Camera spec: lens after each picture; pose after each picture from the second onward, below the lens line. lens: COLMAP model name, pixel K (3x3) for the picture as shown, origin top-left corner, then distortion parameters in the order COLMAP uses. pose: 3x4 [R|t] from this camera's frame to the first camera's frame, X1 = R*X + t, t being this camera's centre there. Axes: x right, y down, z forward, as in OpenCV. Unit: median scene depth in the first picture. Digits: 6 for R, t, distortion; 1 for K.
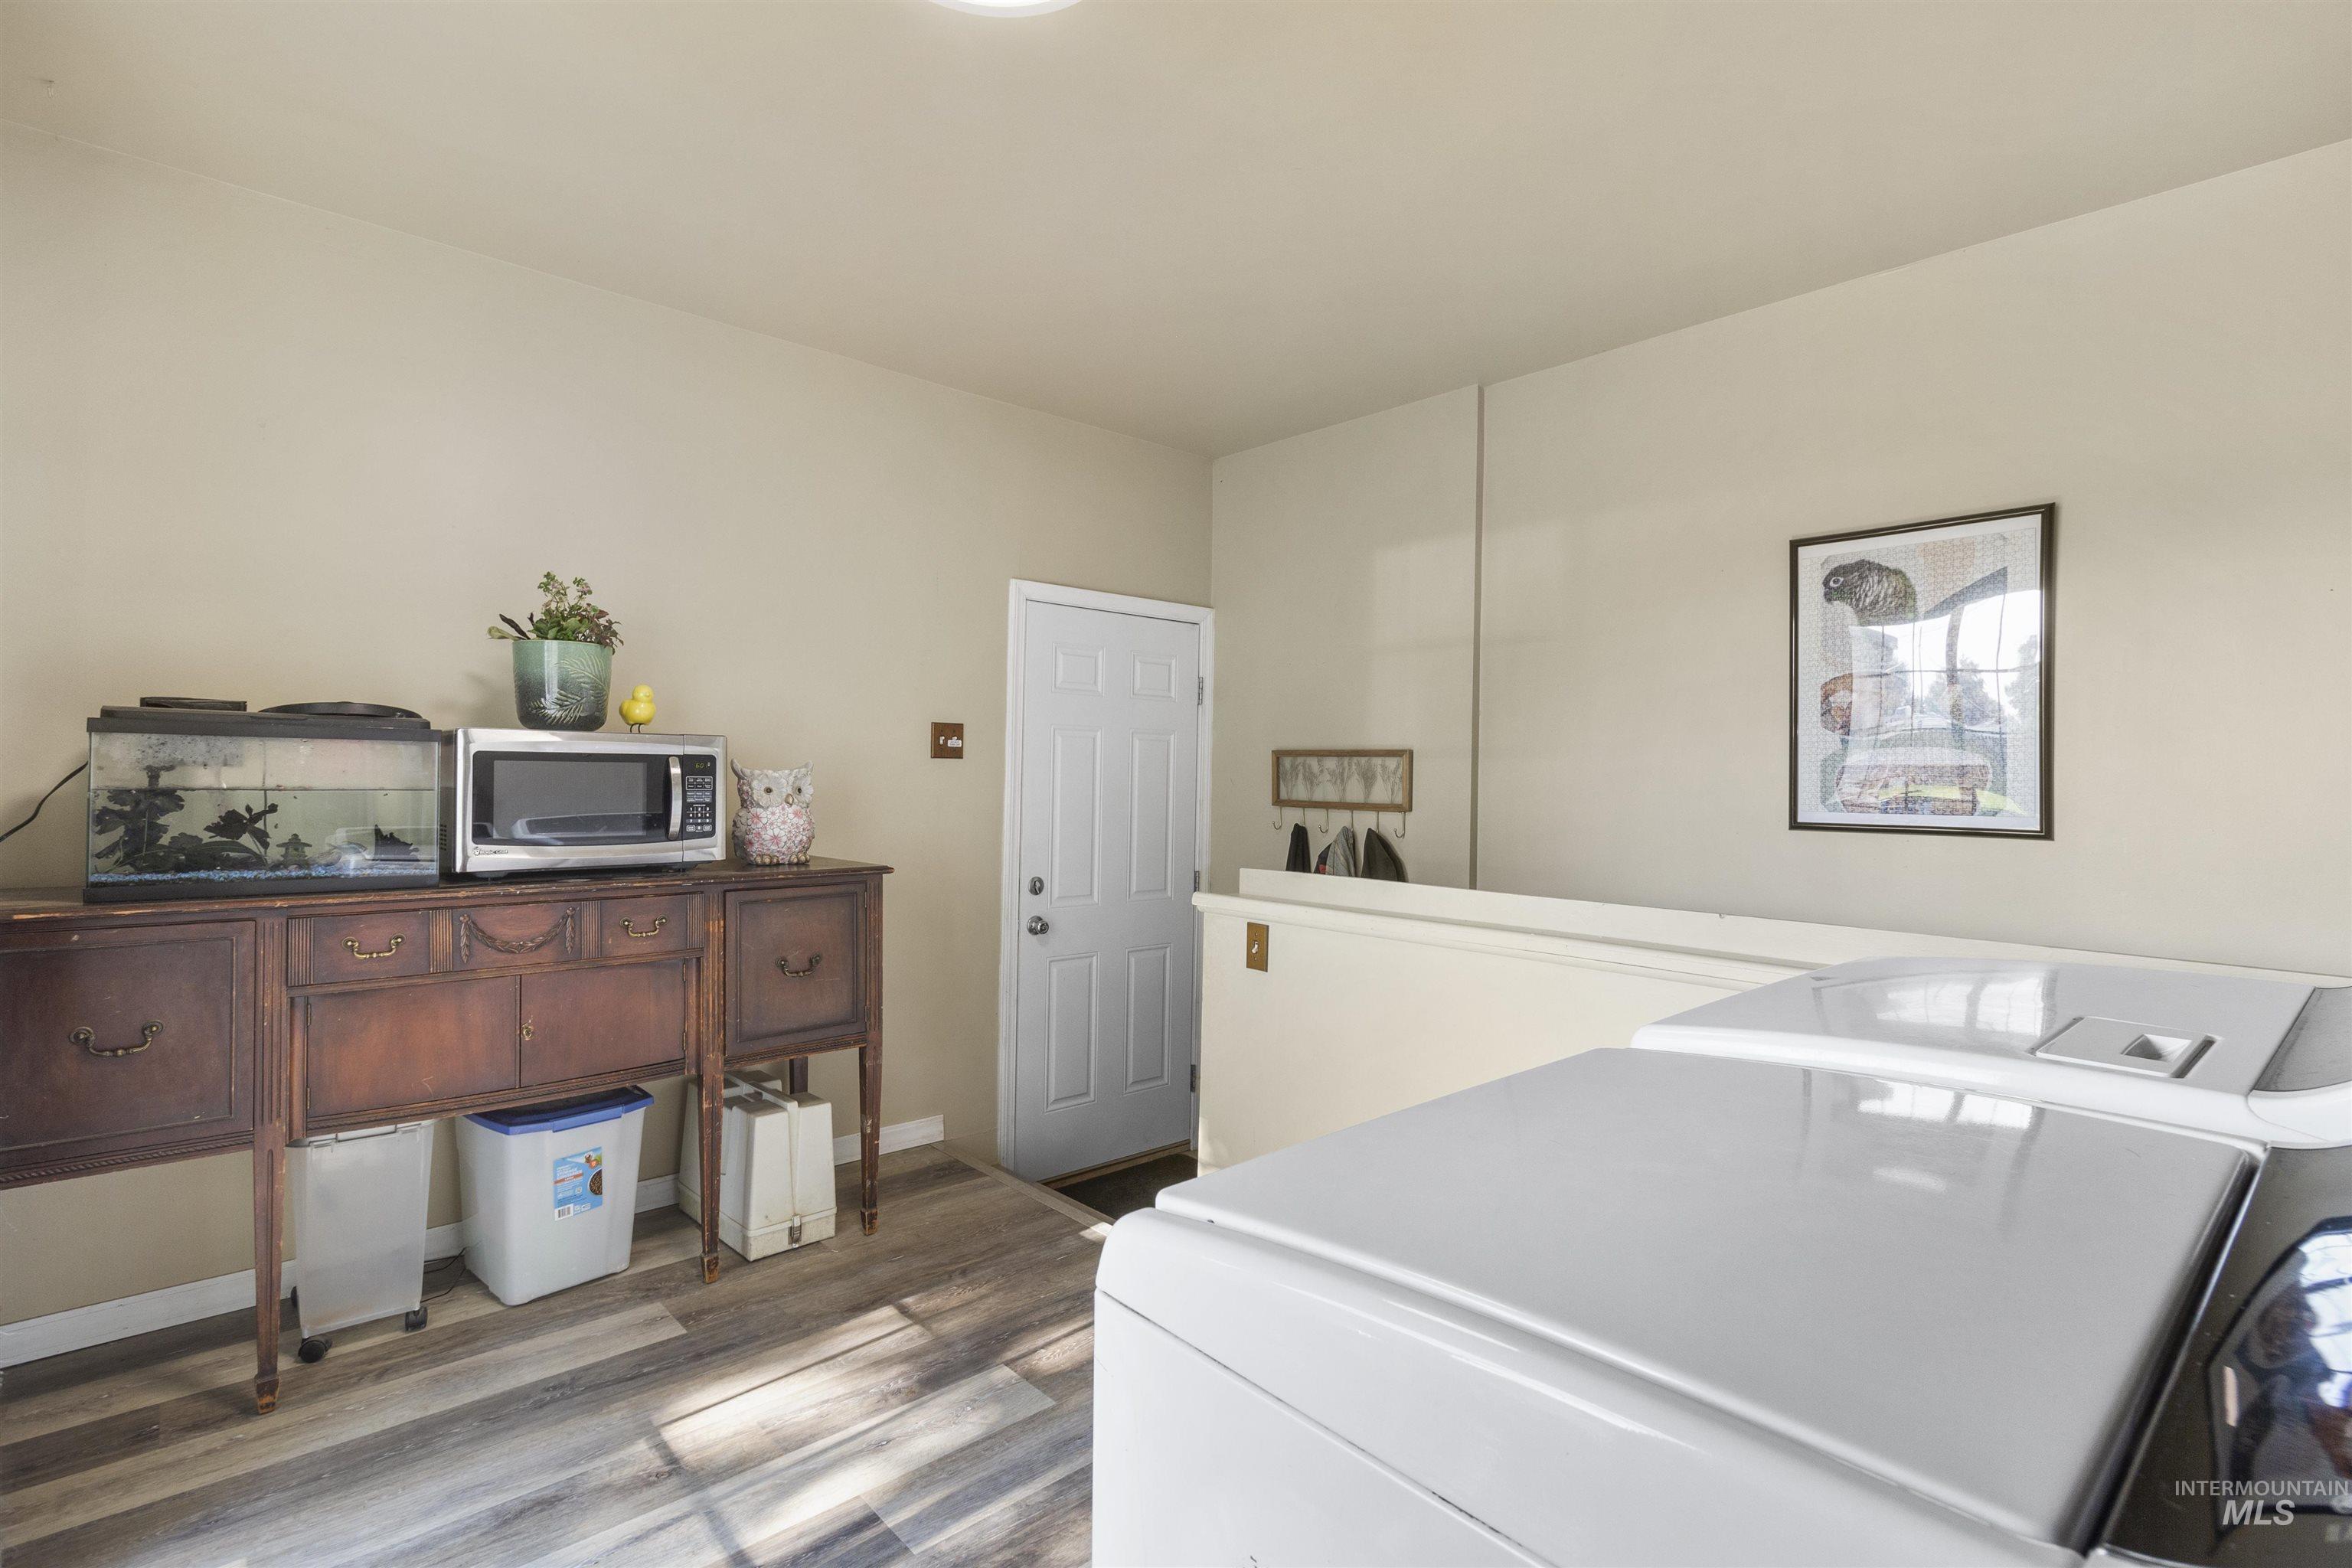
lens RADIAL K [[1087.7, 0, 1167.8], [0, 1087.7, 788.9], [0, 0, 1]] dist [0.005232, -0.000406]
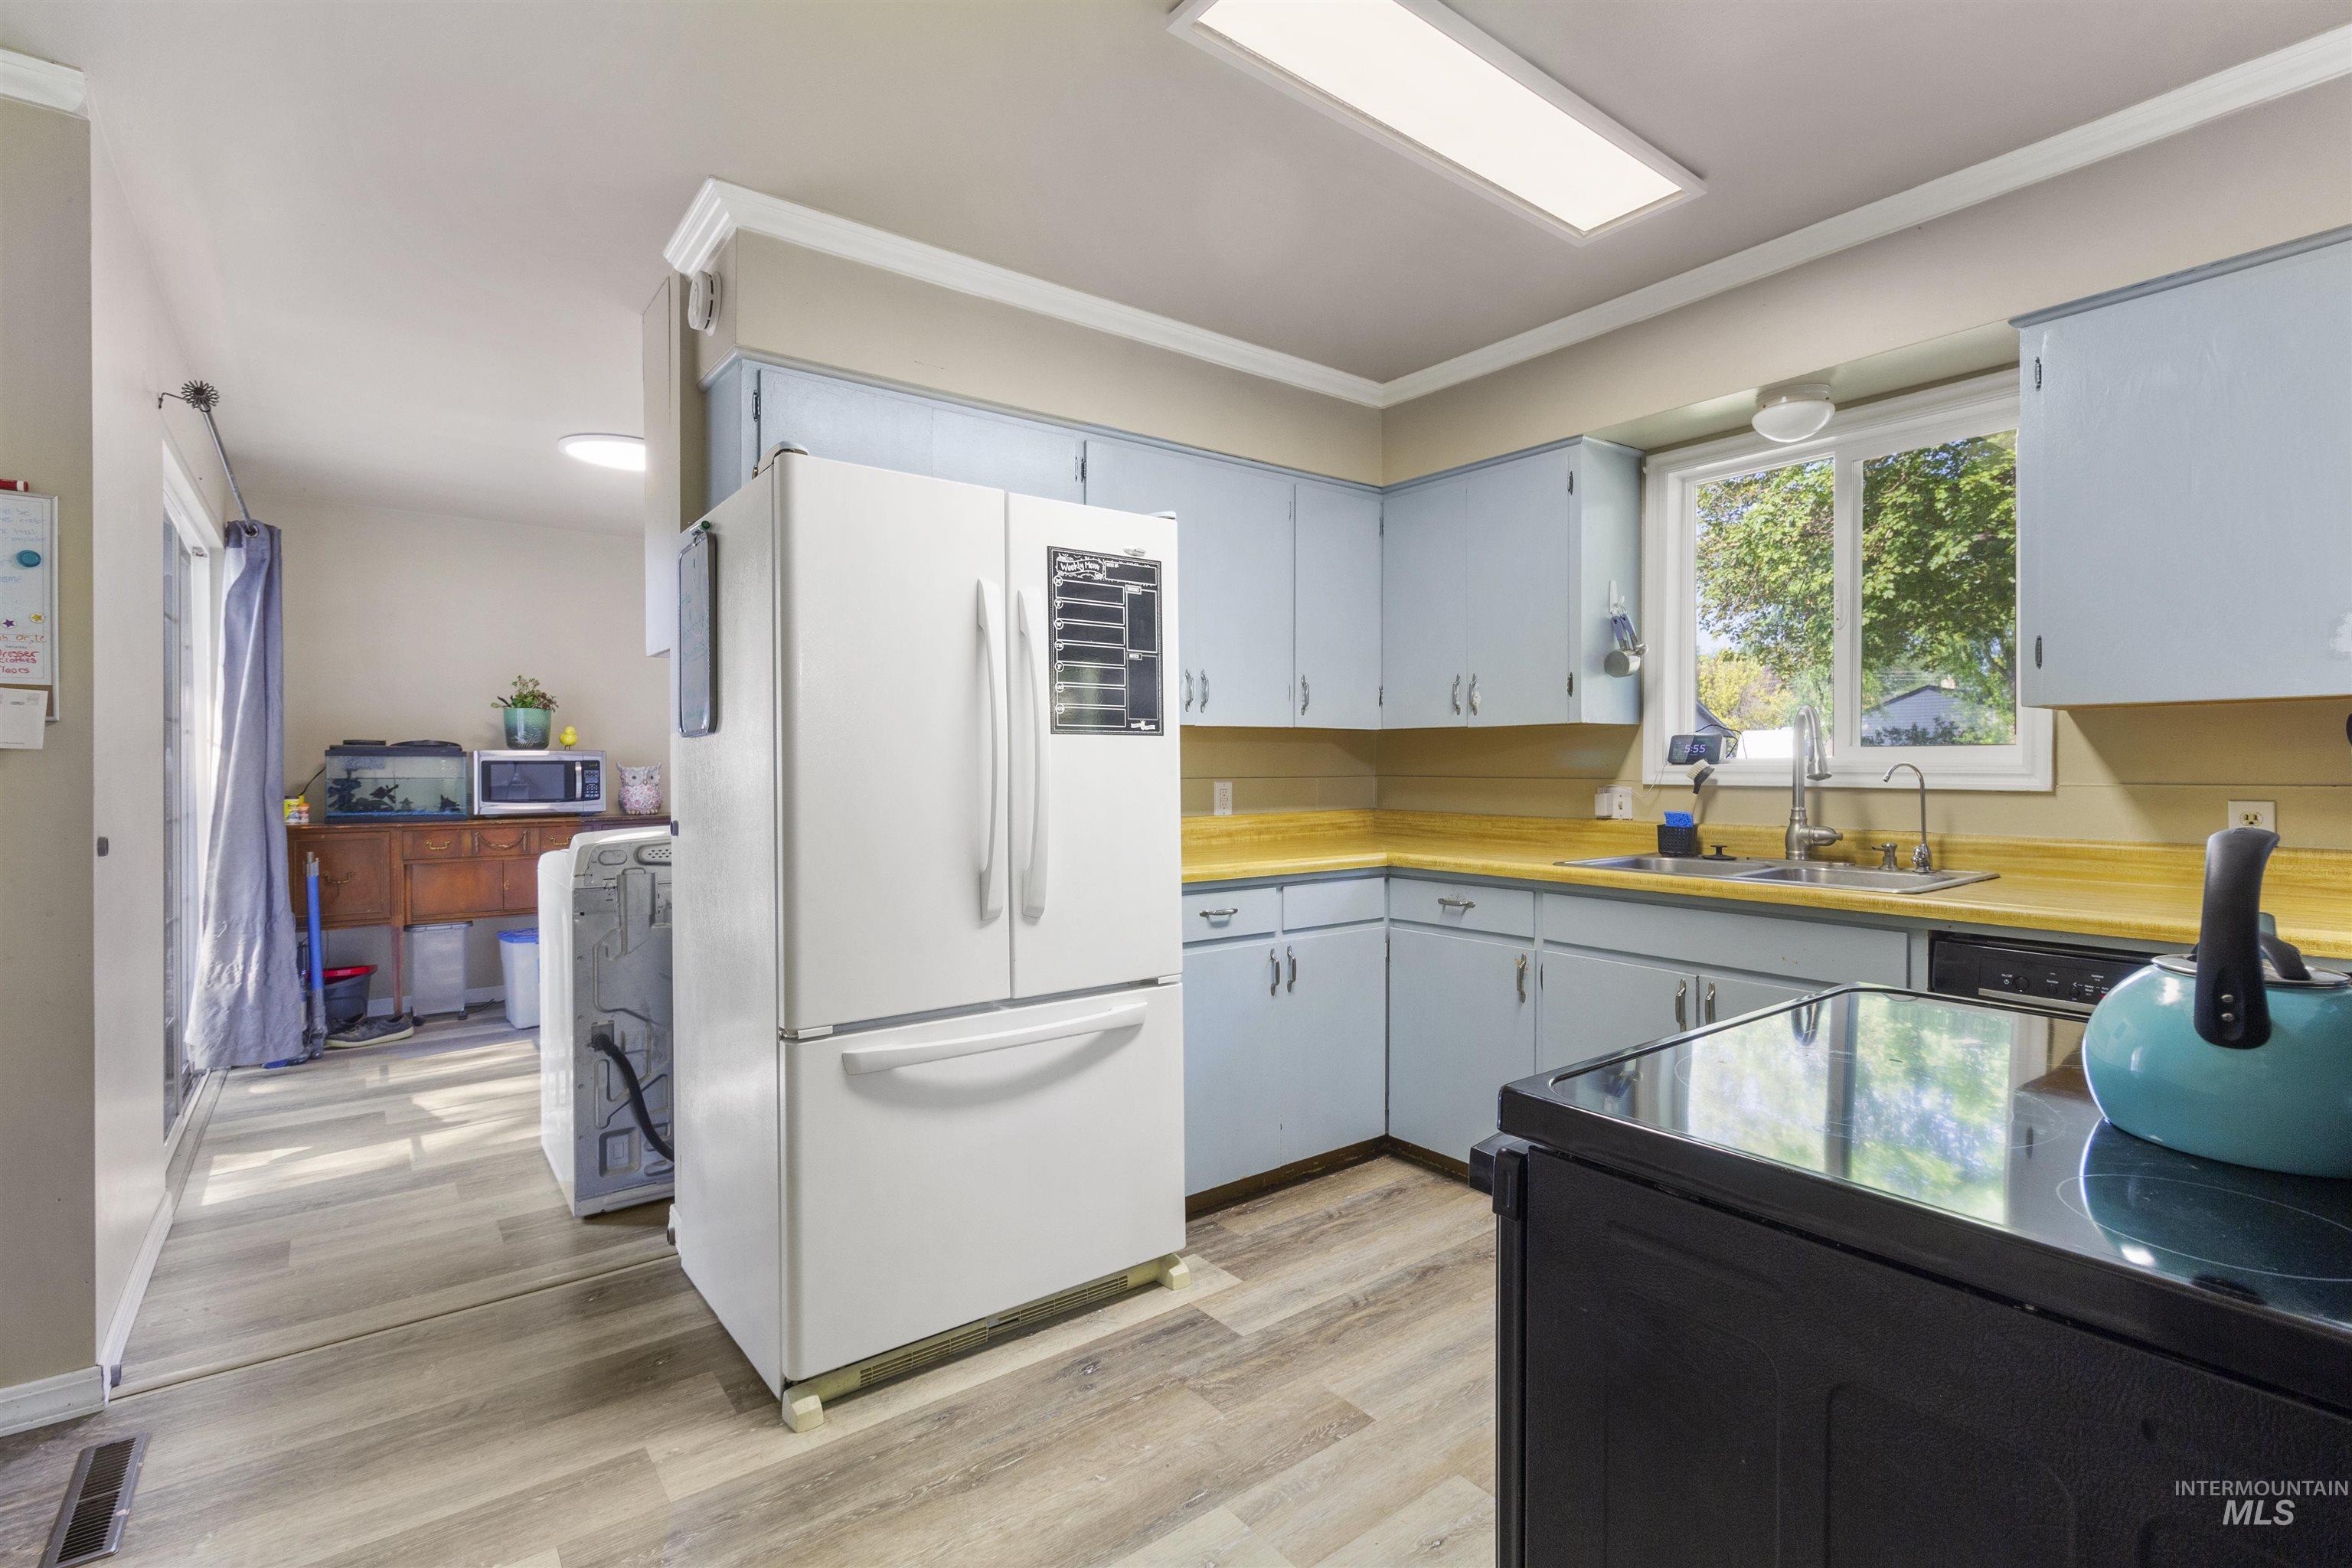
lens RADIAL K [[1087.7, 0, 1185.9], [0, 1087.7, 781.7], [0, 0, 1]] dist [0.005232, -0.000406]
pose [[0.997021, -0.014240, -0.075803, 0.969274], [0.014101, 0.999898, -0.002366, 0.034219], [0.075829, 0.001290, 0.997120, -1.116845]]
